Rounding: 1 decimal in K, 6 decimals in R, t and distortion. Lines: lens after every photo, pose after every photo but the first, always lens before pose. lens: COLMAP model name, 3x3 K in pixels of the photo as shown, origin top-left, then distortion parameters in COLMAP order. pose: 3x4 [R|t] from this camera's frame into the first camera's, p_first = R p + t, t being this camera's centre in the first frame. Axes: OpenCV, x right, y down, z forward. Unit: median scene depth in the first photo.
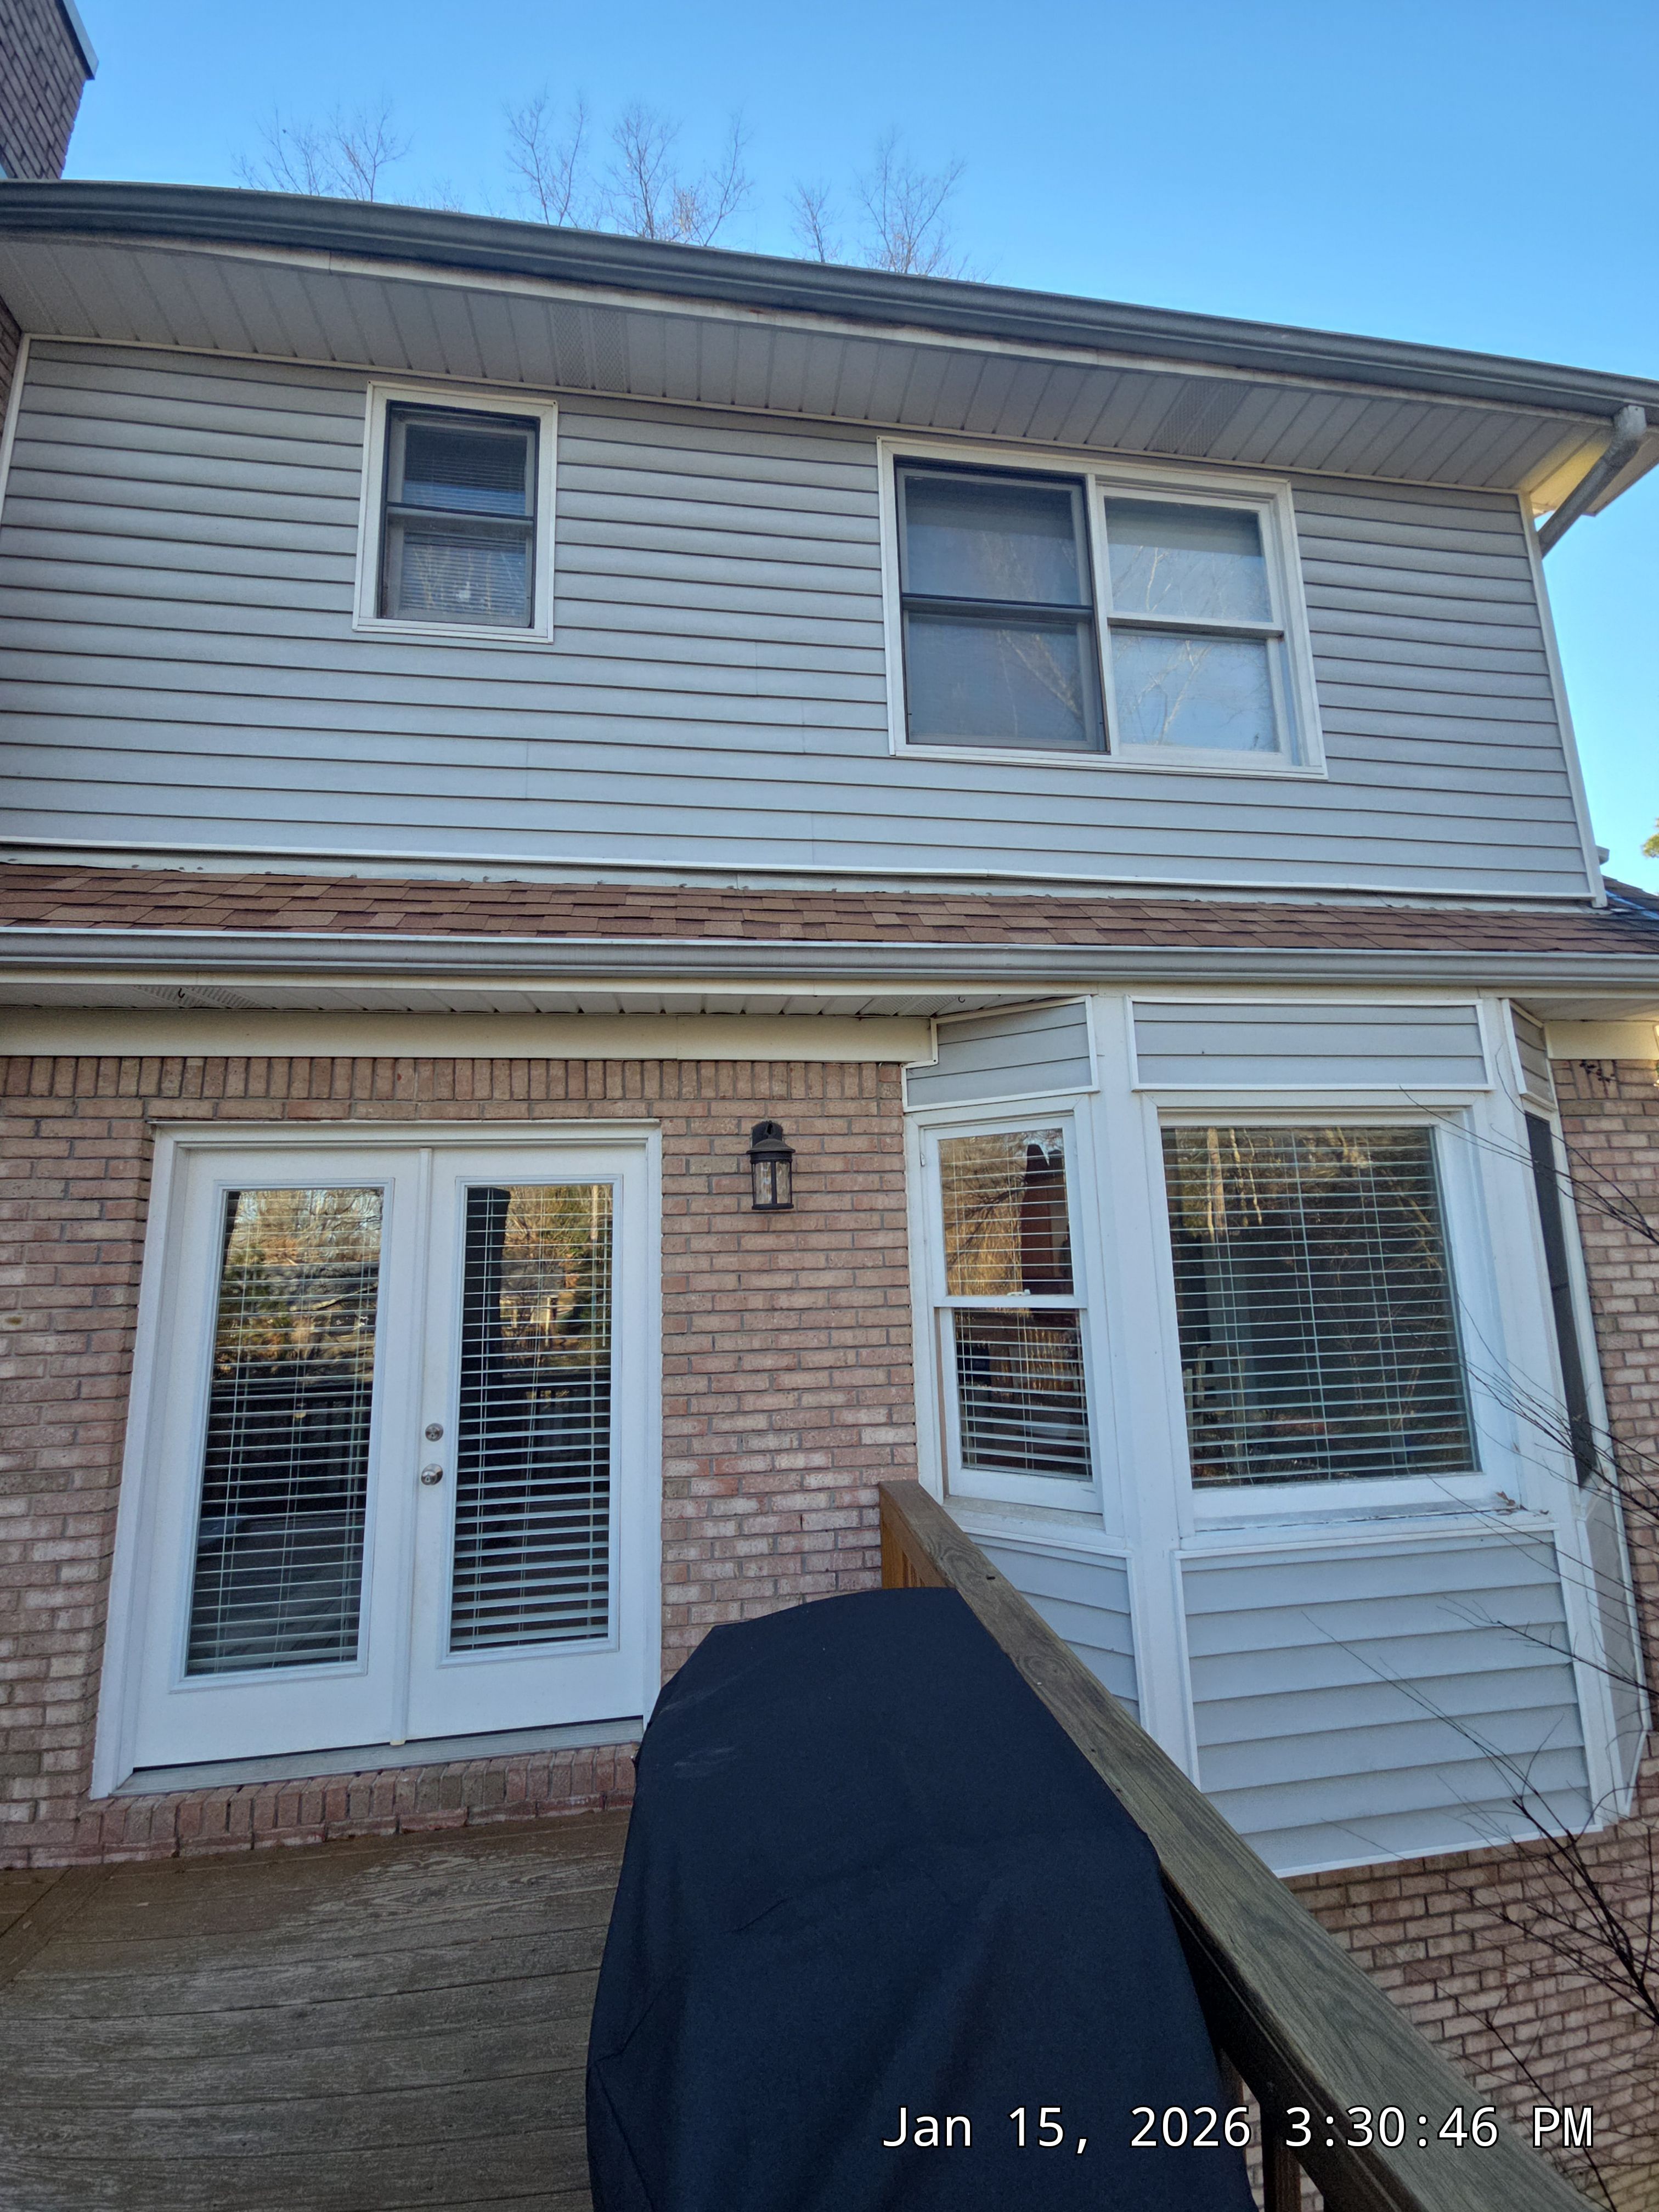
lens RADIAL K [[892.8, 0, 821.3], [0, 892.8, 1105.1], [0, 0, 1]] dist [0.002425, -0.000208]
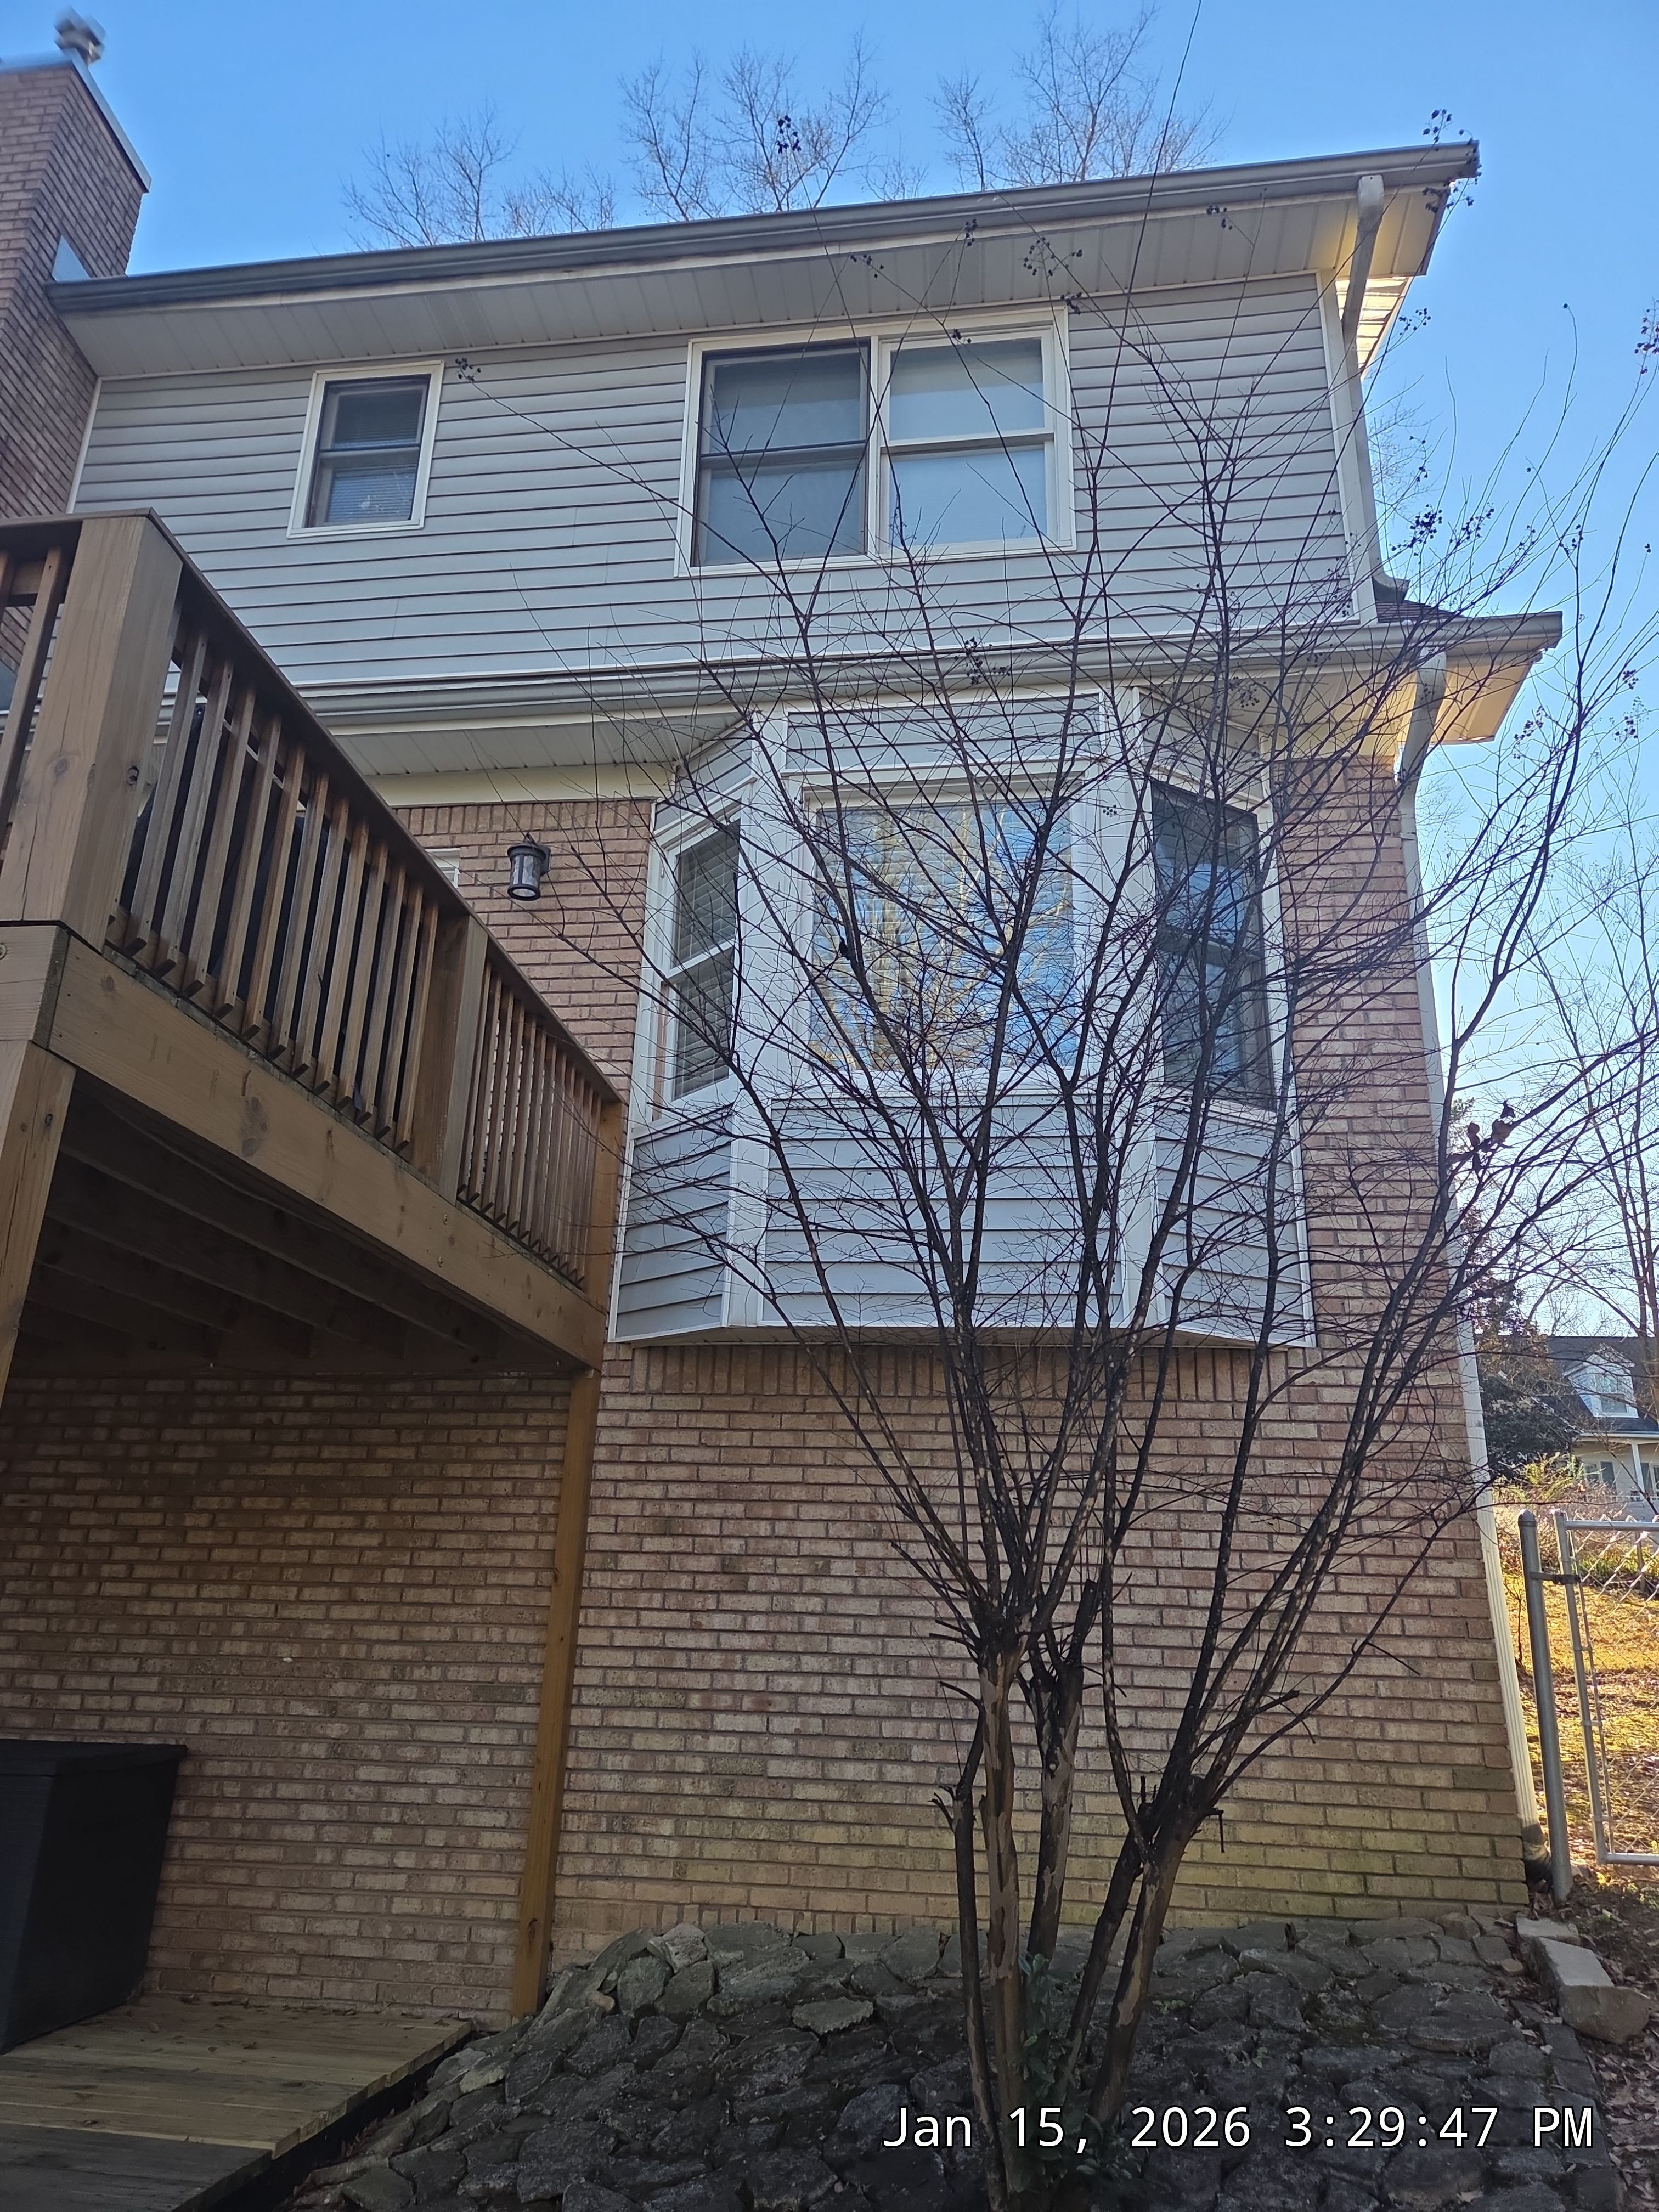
lens RADIAL K [[1440.6, 0, 829.5], [0, 1440.6, 1106.0], [0, 0, 1]] dist [0.047148, -0.000524]
pose [[0.962284, -0.041561, -0.268855, 0.891953], [-0.006101, 0.984717, -0.174057, 0.753645], [0.271980, 0.169133, 0.947323, -0.792478]]
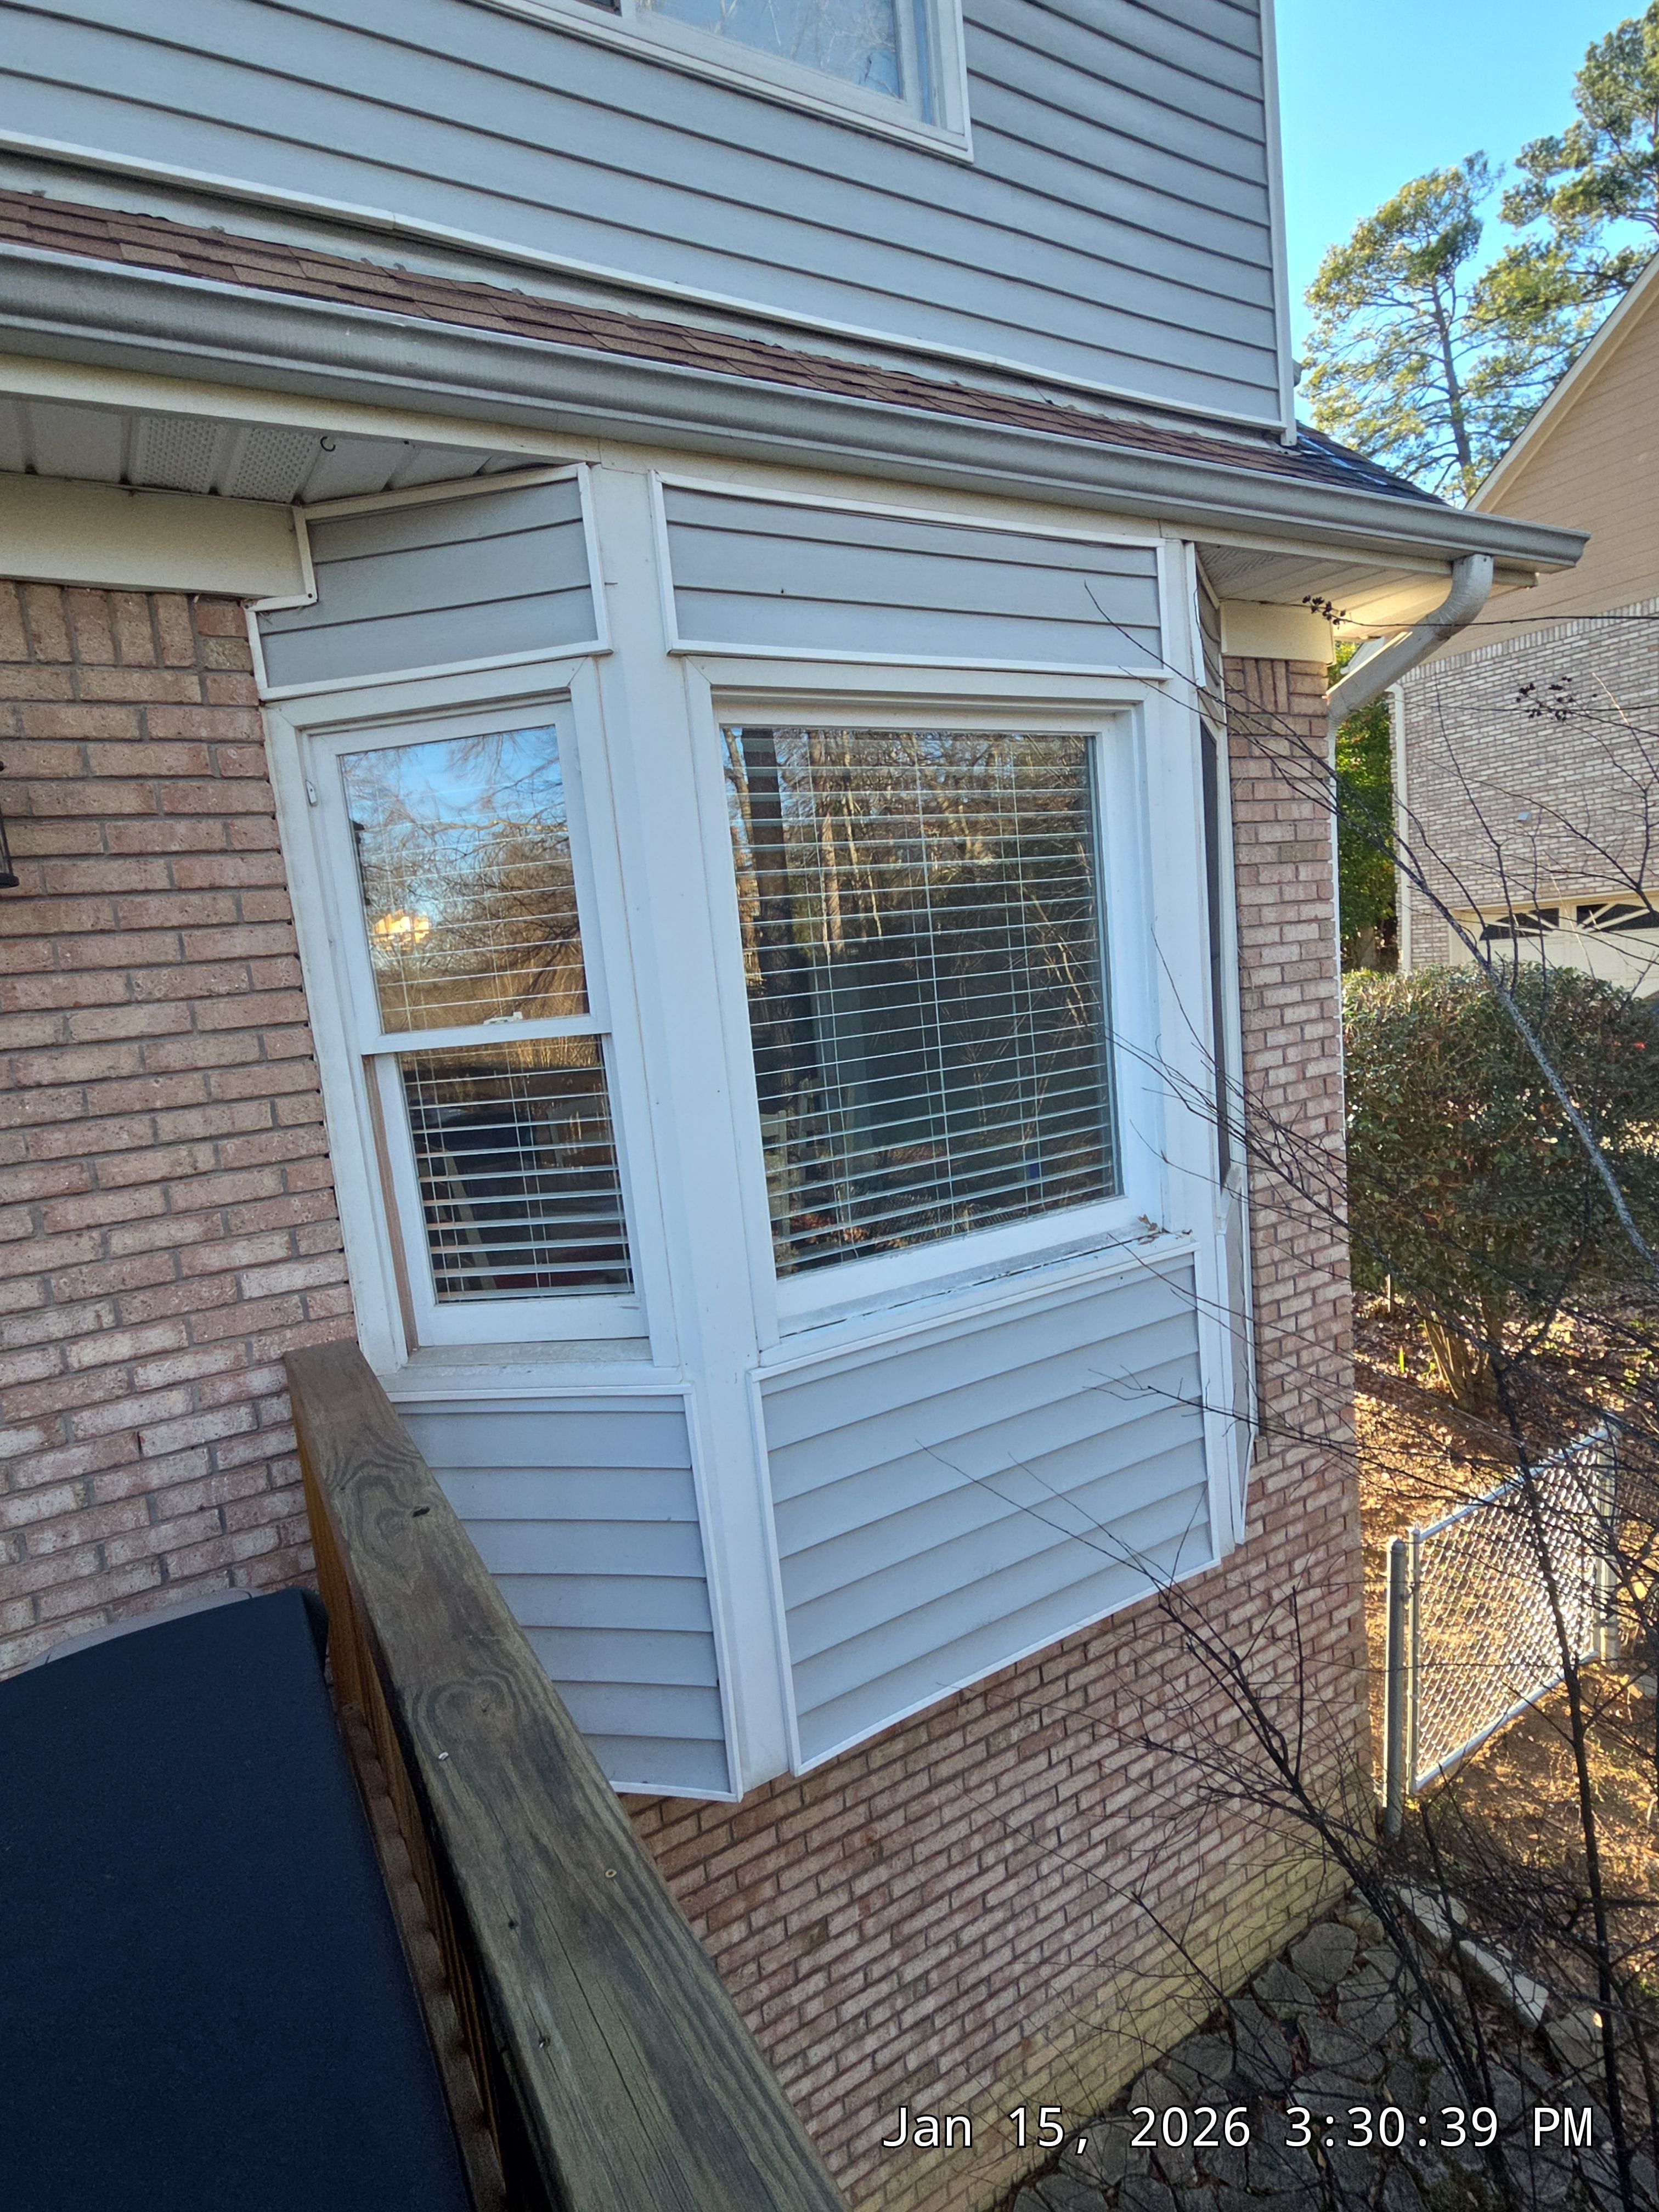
lens RADIAL K [[1134.9, 0, 814.4], [0, 1134.9, 1115.1], [0, 0, 1]] dist [0.005042, -0.000159]
pose [[0.921229, -0.112550, 0.372385, 0.121405], [0.009570, 0.963500, 0.267536, 0.070995], [-0.388904, -0.242898, 0.888681, 0.227841]]
